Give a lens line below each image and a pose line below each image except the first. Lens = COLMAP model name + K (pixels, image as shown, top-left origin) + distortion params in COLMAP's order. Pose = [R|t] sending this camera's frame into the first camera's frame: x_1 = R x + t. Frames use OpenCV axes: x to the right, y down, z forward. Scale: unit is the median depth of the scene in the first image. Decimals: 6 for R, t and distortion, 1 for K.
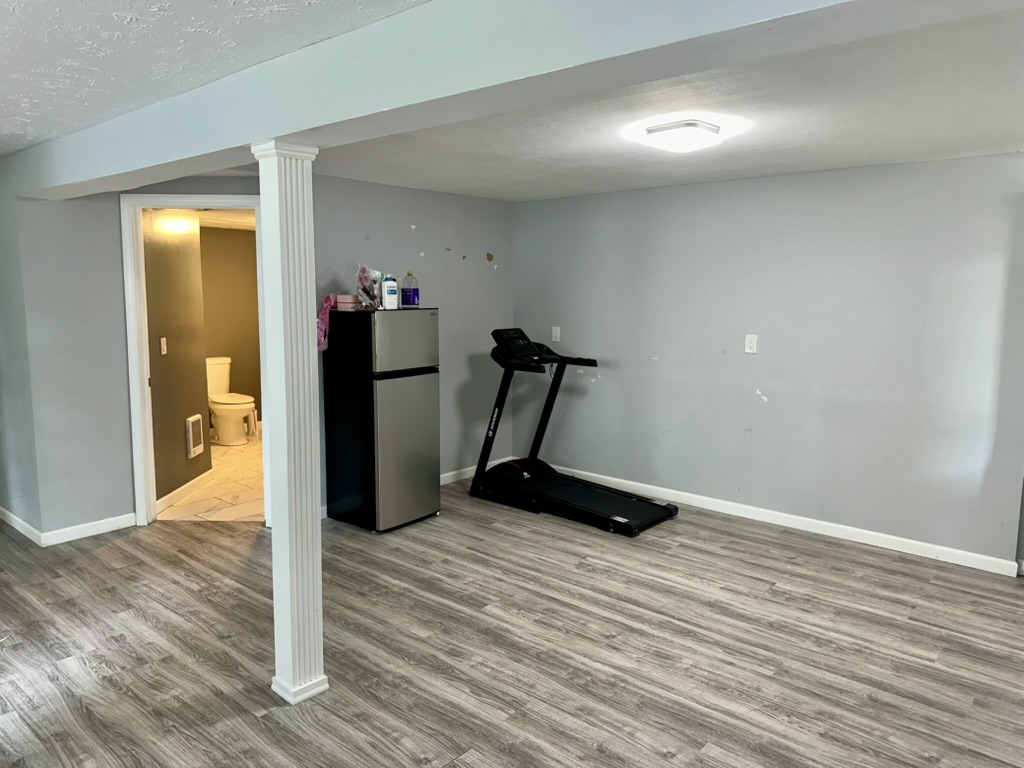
lens RADIAL K [[723.6, 0, 518.1], [0, 723.6, 378.7], [0, 0, 1]] dist [0.005787, -0.023448]
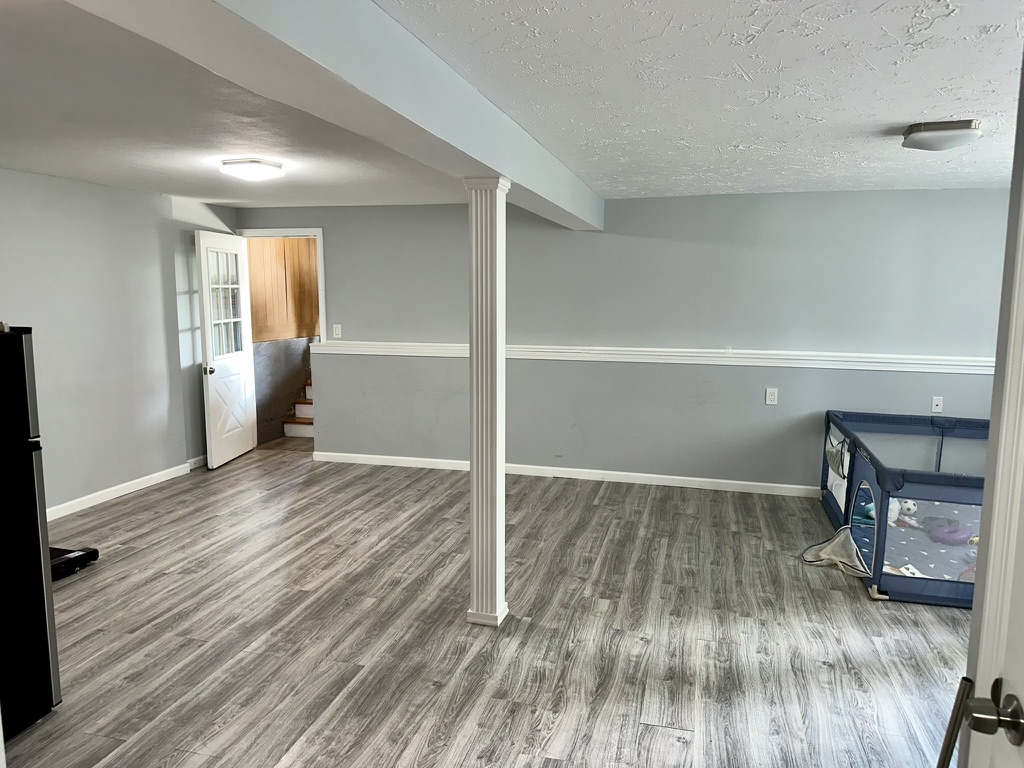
lens RADIAL K [[723.6, 0, 512.0], [0, 723.6, 385.0], [0, 0, 1]] dist [0.005787, -0.023448]
pose [[-0.423608, -0.137201, 0.895395, -1.198832], [0.108782, 0.973605, 0.200650, -0.174267], [-0.899290, 0.182400, -0.397502, 1.211316]]
